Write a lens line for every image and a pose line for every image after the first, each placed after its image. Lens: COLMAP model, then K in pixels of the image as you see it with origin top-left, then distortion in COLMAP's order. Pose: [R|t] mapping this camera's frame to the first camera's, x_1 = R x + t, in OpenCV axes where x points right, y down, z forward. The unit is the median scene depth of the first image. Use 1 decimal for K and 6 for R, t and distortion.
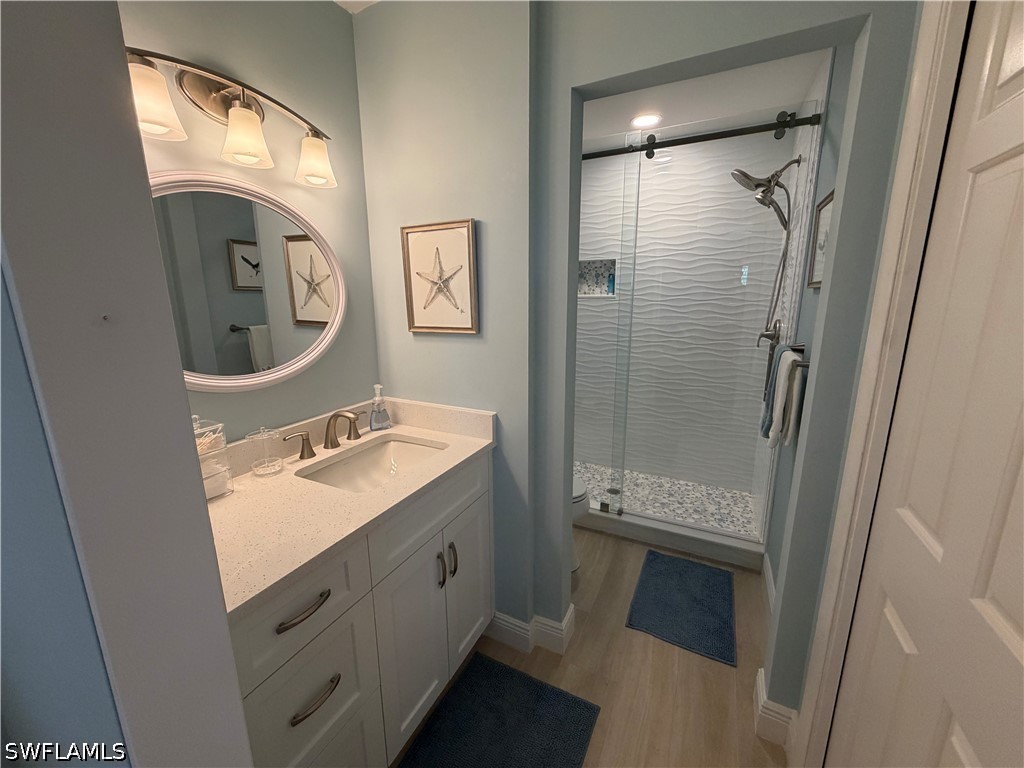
lens RADIAL K [[408.0, 0, 510.7], [0, 408.0, 384.9], [0, 0, 1]] dist [-0.000720, 0.000612]
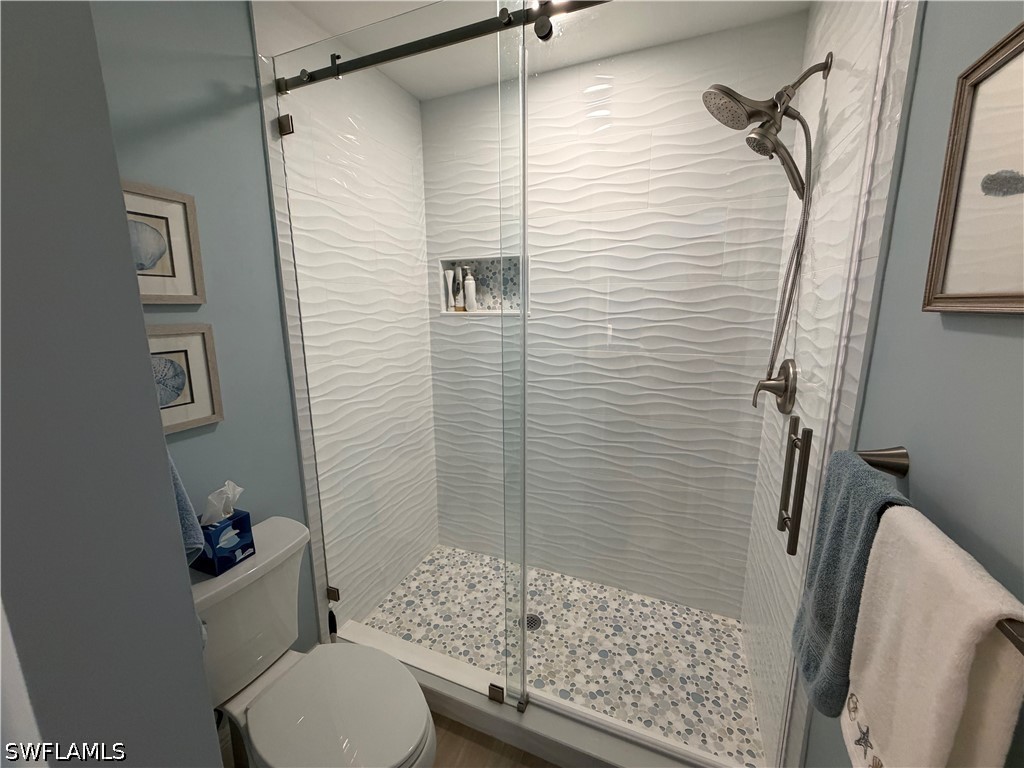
lens RADIAL K [[408.0, 0, 510.5], [0, 408.0, 382.7], [0, 0, 1]] dist [-0.000720, 0.000612]
pose [[0.997389, -0.011036, 0.071369, 0.336879], [0.012796, 0.999624, -0.024260, -0.173102], [-0.071074, 0.025110, 0.997155, 0.676948]]
